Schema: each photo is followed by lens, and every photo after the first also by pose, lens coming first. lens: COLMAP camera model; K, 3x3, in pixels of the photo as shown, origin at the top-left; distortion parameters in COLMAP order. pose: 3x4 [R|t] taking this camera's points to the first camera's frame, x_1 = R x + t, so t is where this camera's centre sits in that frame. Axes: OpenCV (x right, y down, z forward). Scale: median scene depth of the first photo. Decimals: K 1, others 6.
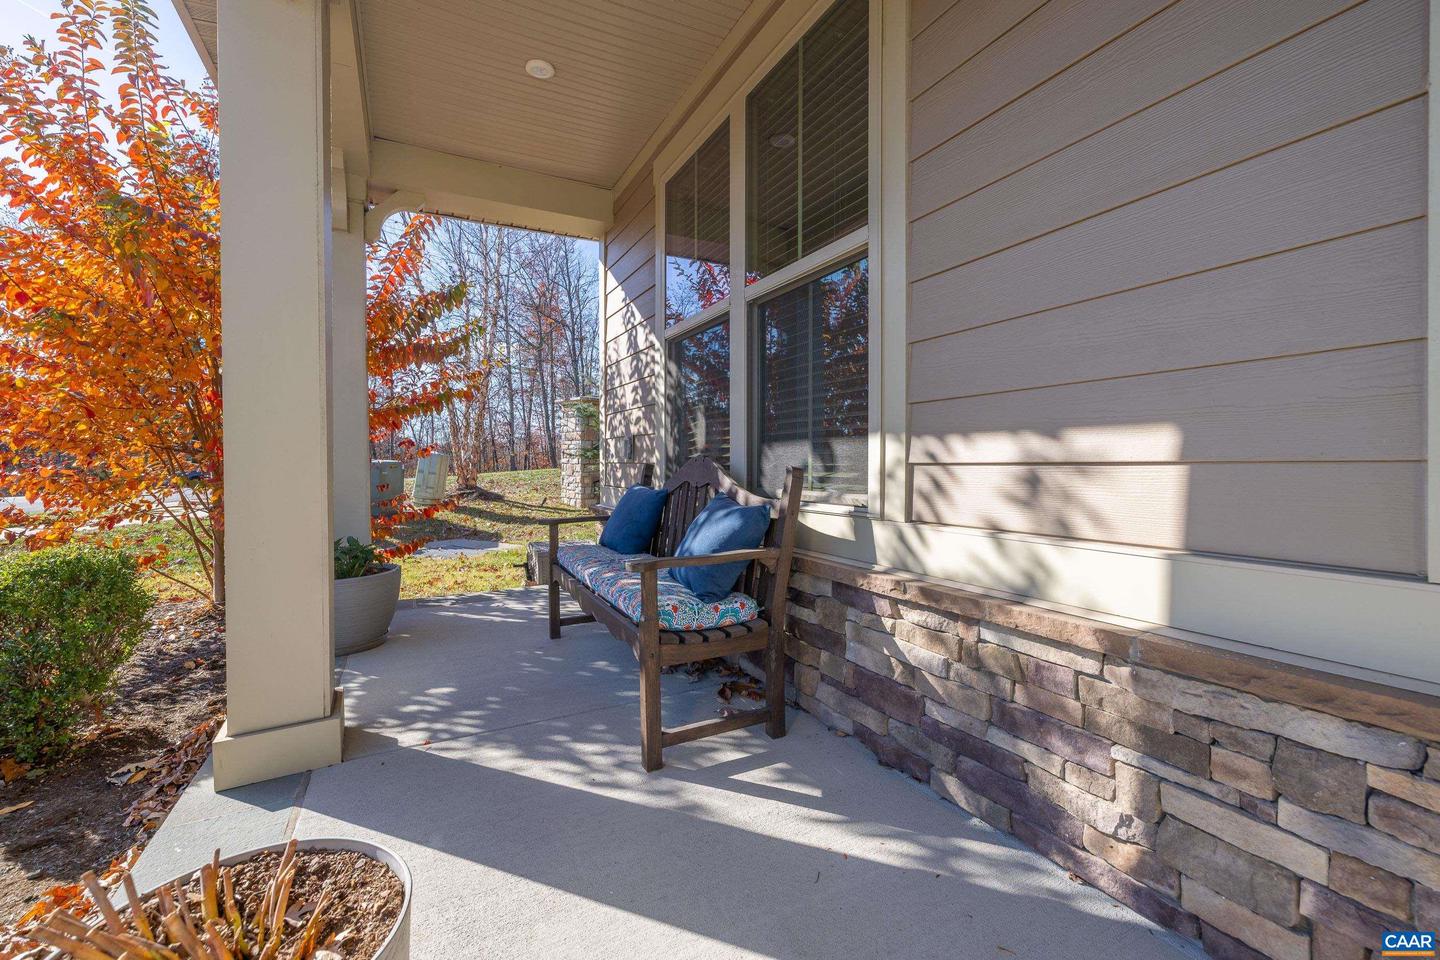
lens RADIAL K [[600.3, 0, 720.1], [0, 600.3, 478.3], [0, 0, 1]] dist [0.000554, 0.000086]
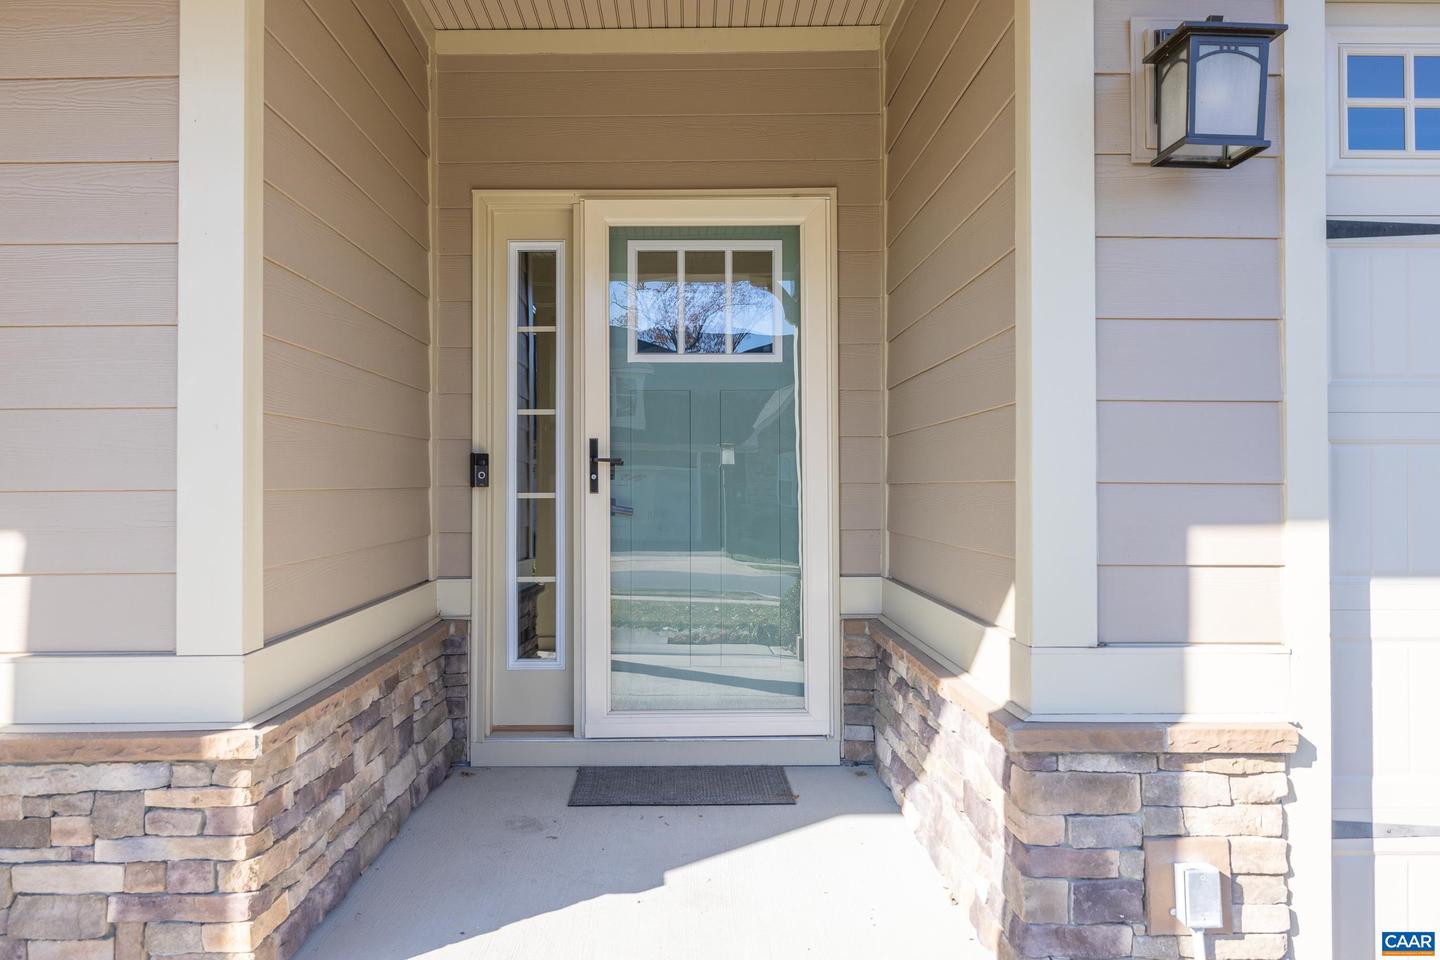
lens RADIAL K [[1117.6, 0, 717.8], [0, 1117.6, 483.3], [0, 0, 1]] dist [0.005962, 0.005110]
pose [[0.461082, 0.007466, 0.887326, -0.558766], [0.017876, 0.999684, -0.017700, -0.151943], [-0.887177, 0.024023, 0.460803, -1.247117]]
